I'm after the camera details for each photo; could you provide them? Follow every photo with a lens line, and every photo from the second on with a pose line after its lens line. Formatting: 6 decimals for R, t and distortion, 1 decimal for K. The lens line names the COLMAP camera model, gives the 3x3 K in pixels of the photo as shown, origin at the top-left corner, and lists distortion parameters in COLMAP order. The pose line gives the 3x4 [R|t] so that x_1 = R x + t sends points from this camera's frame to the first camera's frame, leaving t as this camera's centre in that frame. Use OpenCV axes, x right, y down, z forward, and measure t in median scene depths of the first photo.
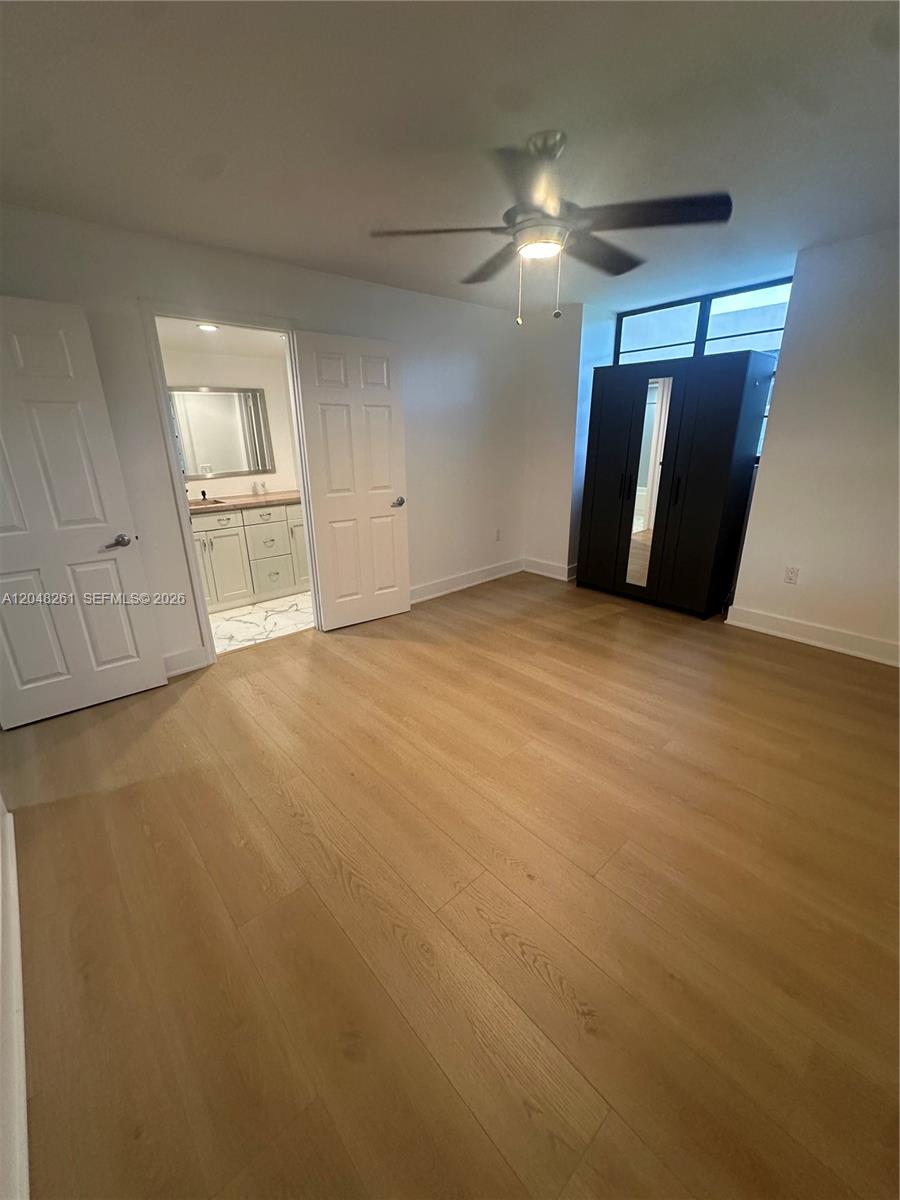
lens RADIAL K [[481.2, 0, 449.3], [0, 481.2, 599.4], [0, 0, 1]] dist [0.001557, 0.000065]
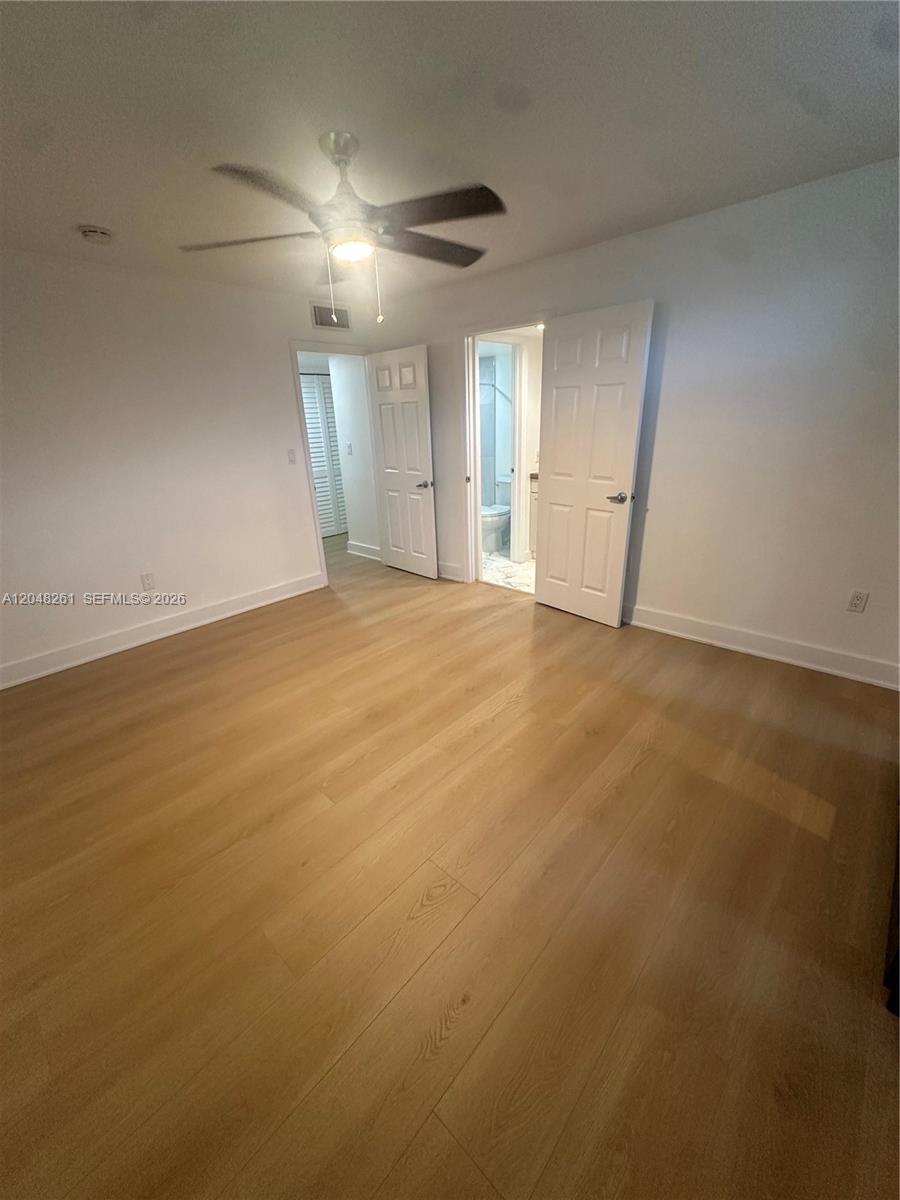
lens RADIAL K [[481.2, 0, 449.3], [0, 481.2, 599.4], [0, 0, 1]] dist [0.001557, 0.000065]
pose [[0.097008, 0.365600, -0.925703, 0.830615], [-0.291743, 0.899680, 0.324749, -0.267022], [0.951565, 0.238564, 0.193937, 0.690601]]
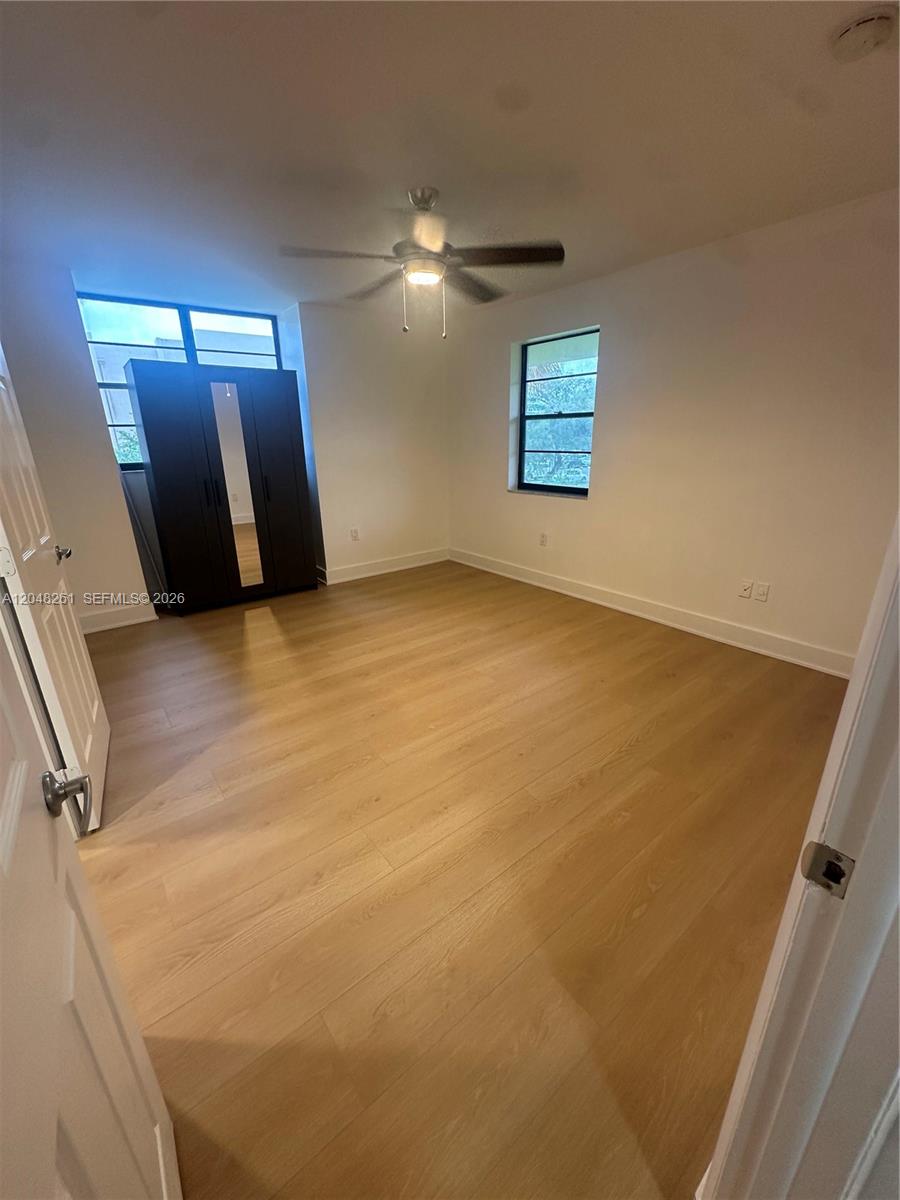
lens RADIAL K [[481.2, 0, 449.3], [0, 481.2, 599.4], [0, 0, 1]] dist [0.001557, 0.000065]
pose [[0.058682, -0.309679, 0.949029, -0.723709], [0.343006, 0.899042, 0.272158, -0.177252], [-0.937498, 0.309552, 0.158980, 0.588885]]
